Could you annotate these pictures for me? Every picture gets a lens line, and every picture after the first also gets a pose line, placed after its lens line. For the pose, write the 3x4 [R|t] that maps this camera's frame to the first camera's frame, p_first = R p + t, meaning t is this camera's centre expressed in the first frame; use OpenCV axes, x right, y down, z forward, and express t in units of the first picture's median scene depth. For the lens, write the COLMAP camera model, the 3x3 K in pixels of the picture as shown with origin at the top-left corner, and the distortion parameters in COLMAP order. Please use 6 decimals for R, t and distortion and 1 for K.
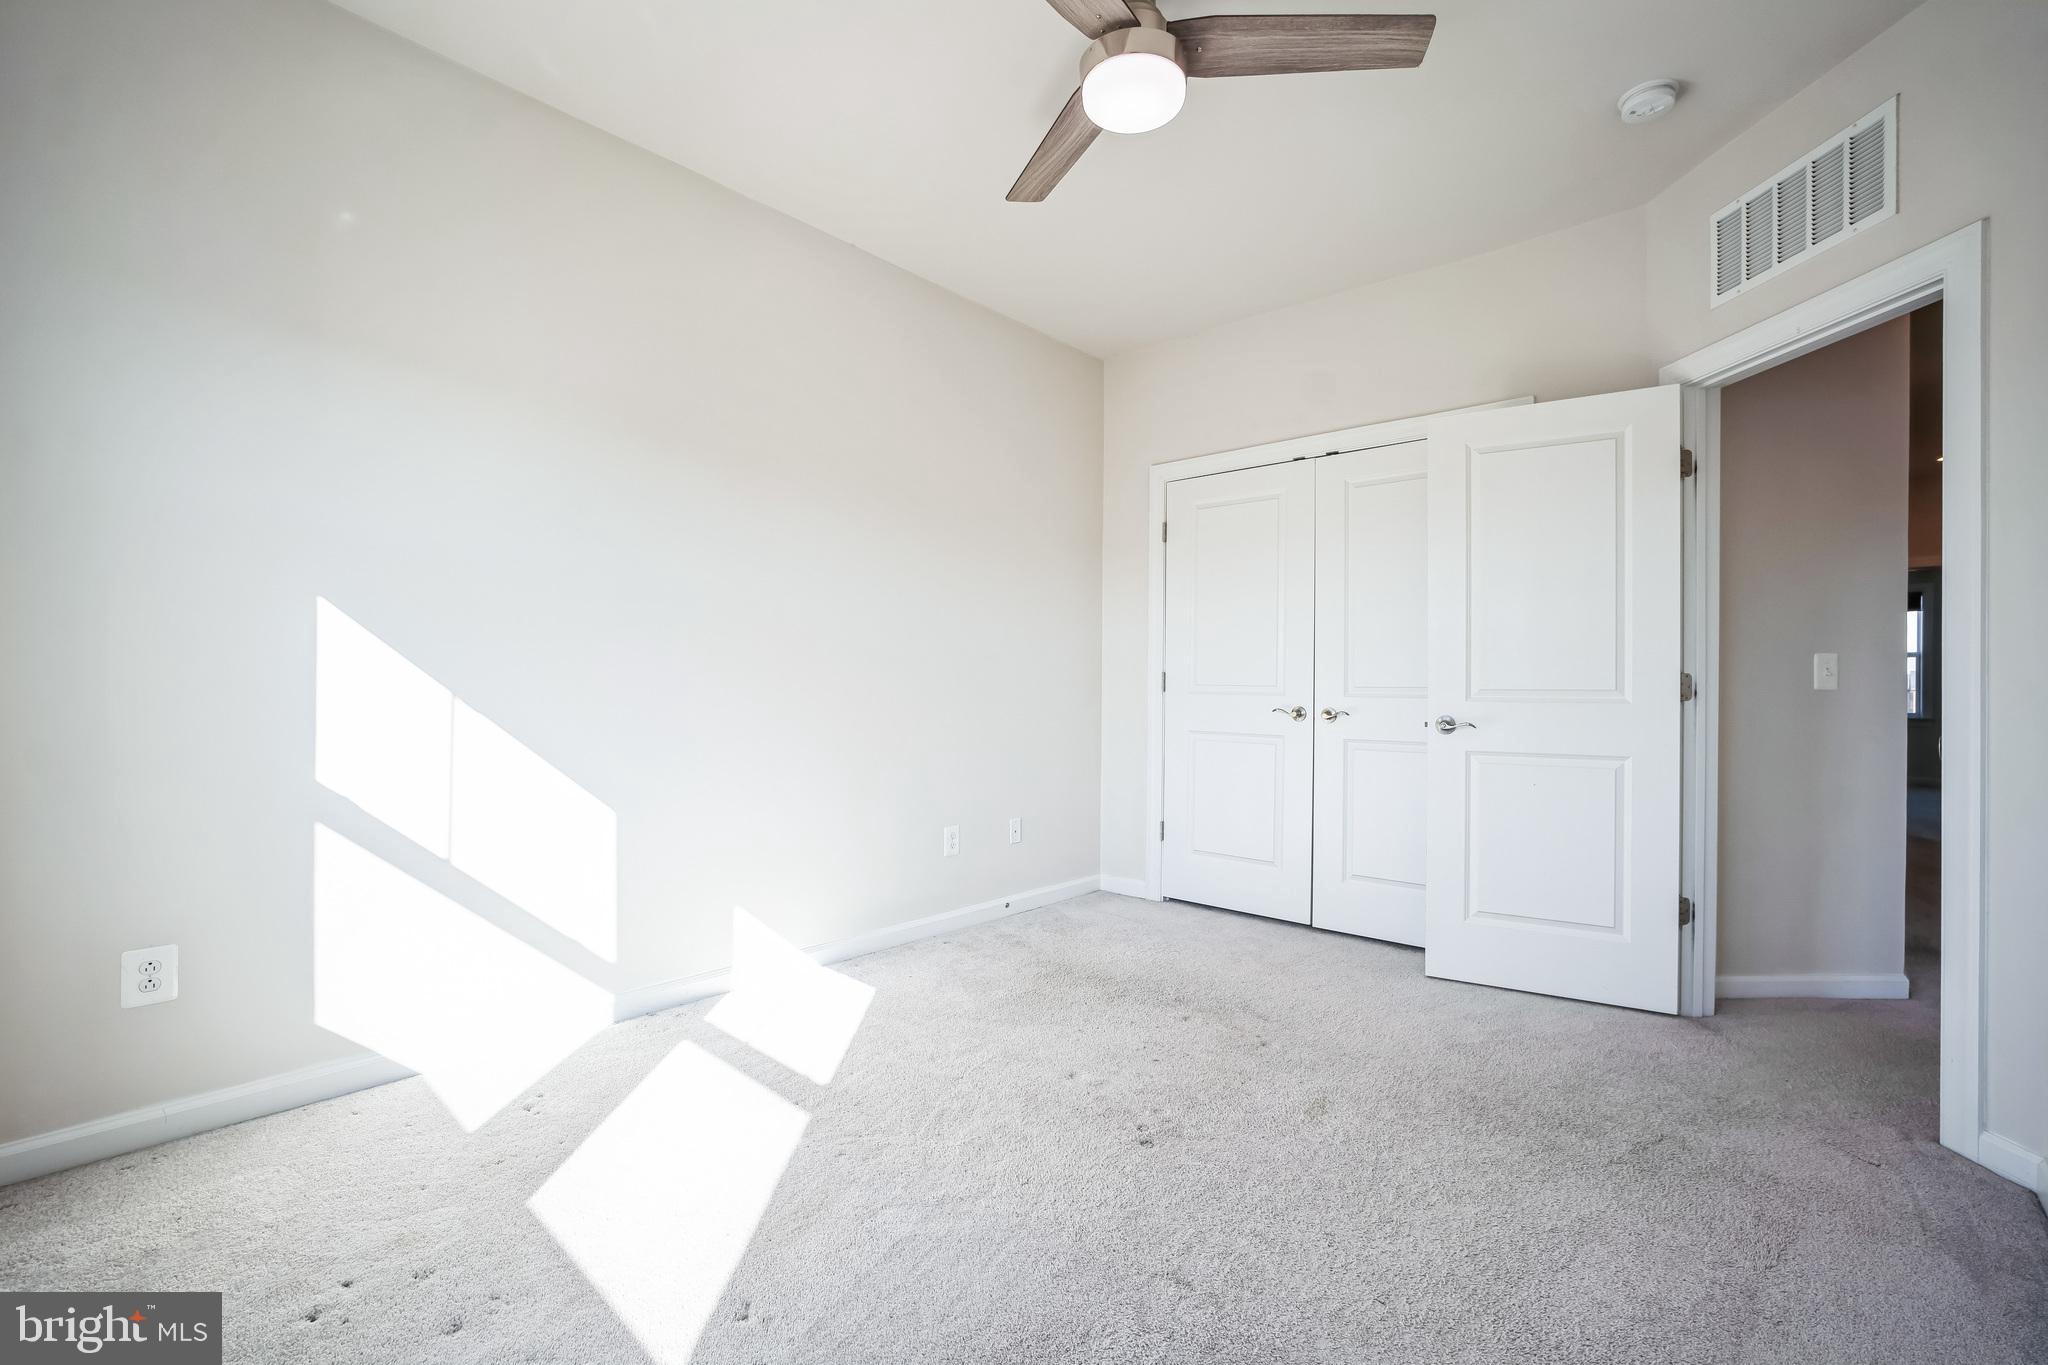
lens RADIAL K [[877.6, 0, 1023.3], [0, 877.6, 685.0], [0, 0, 1]] dist [-0.030514, 0.009639]
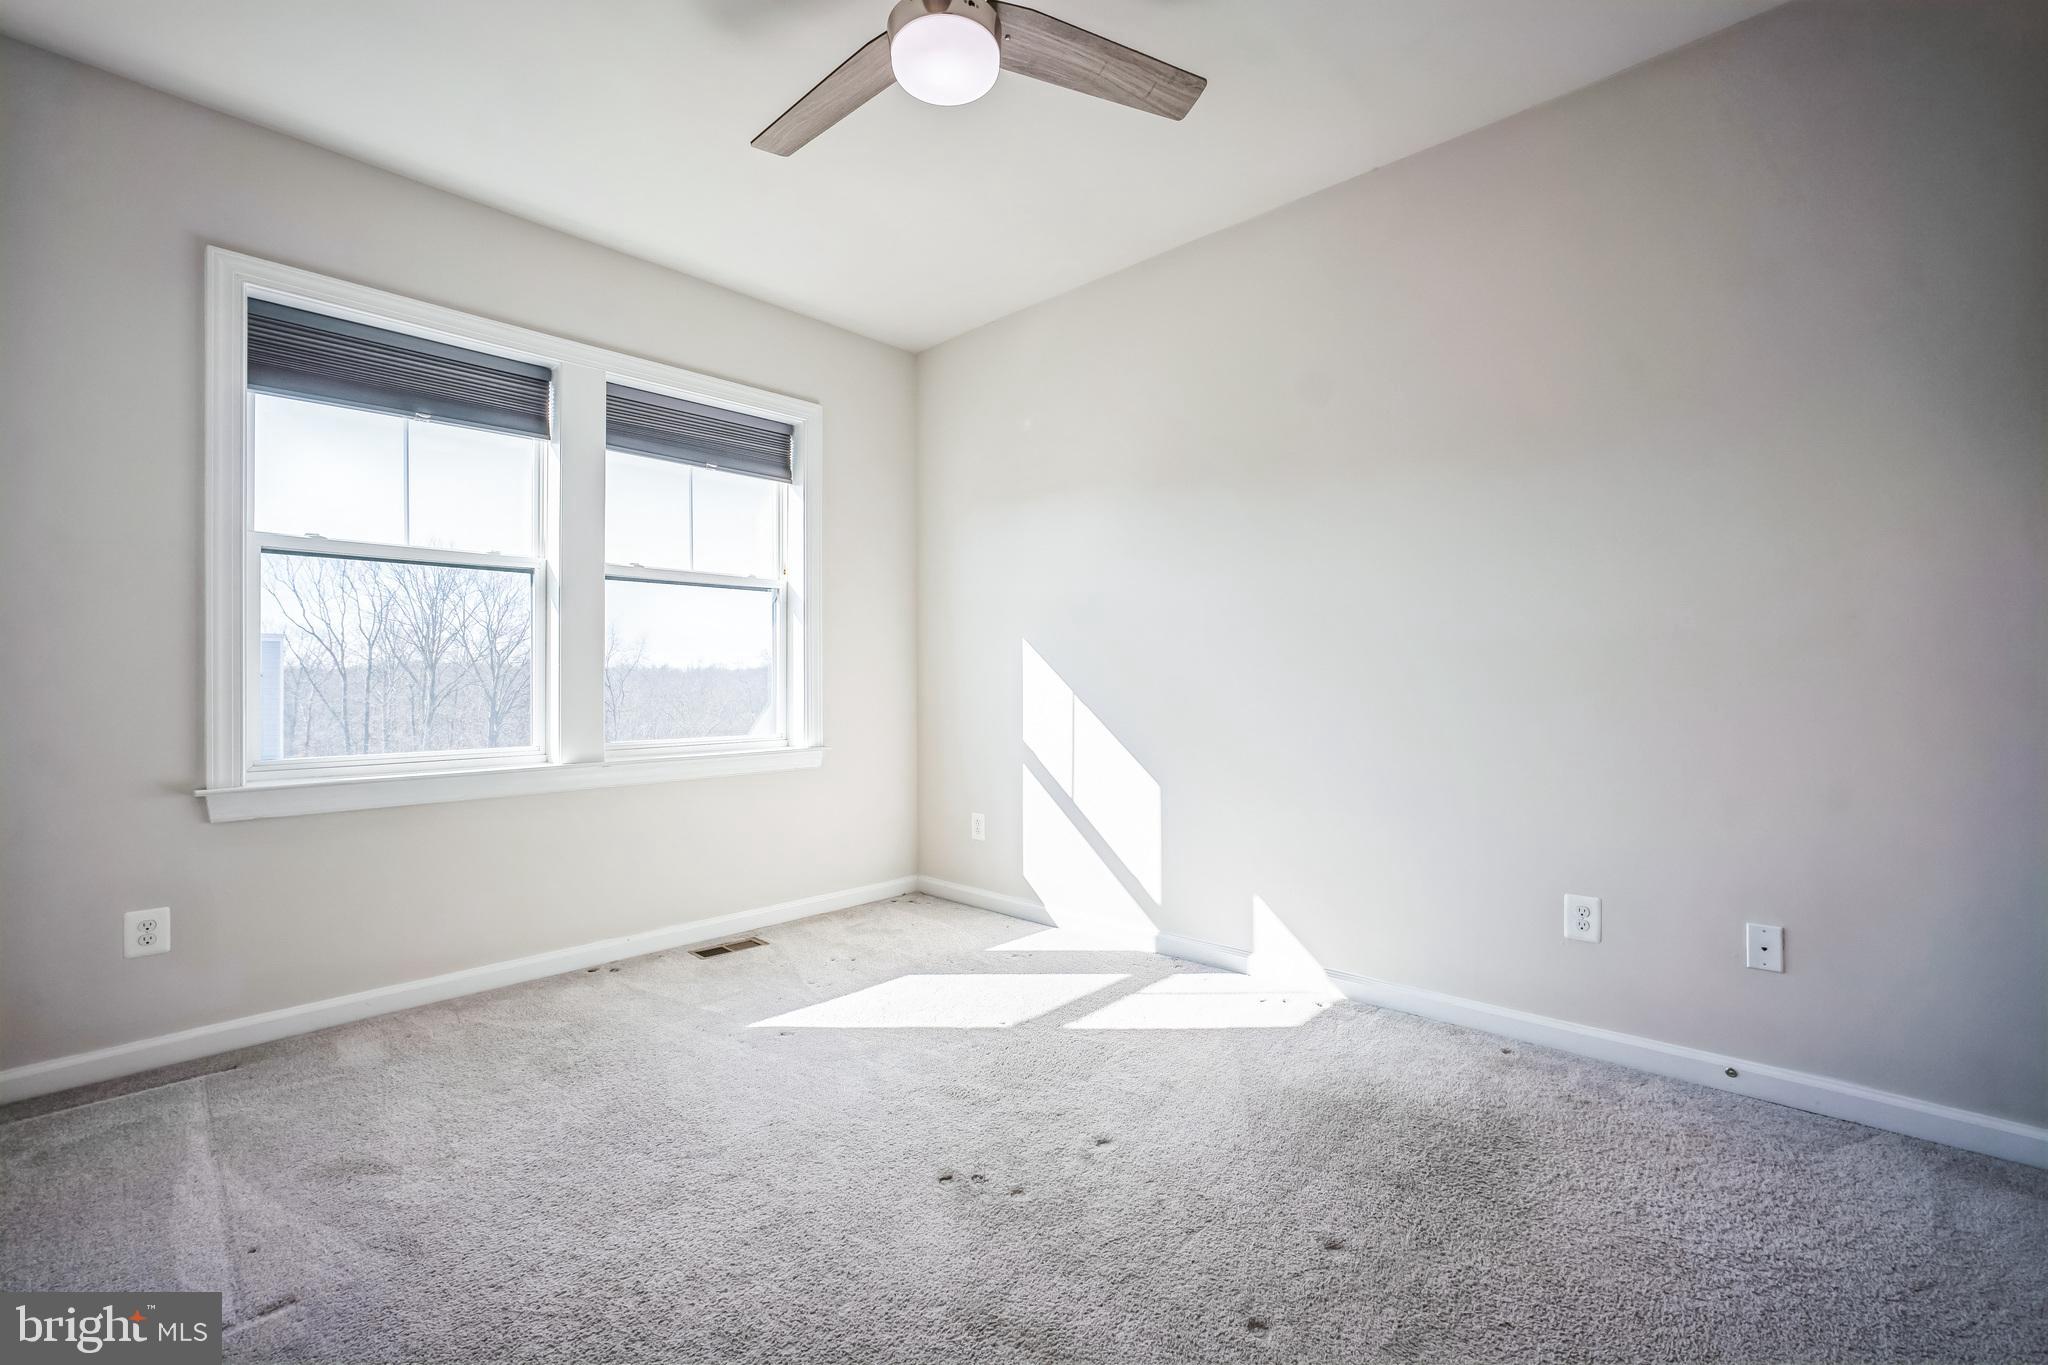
lens RADIAL K [[877.6, 0, 1031.3], [0, 877.6, 686.6], [0, 0, 1]] dist [-0.030514, 0.009639]
pose [[-0.013135, -0.008937, -0.999874, 0.861313], [0.002163, 0.999957, -0.008966, 0.013612], [0.999911, -0.002280, -0.013115, 0.890133]]
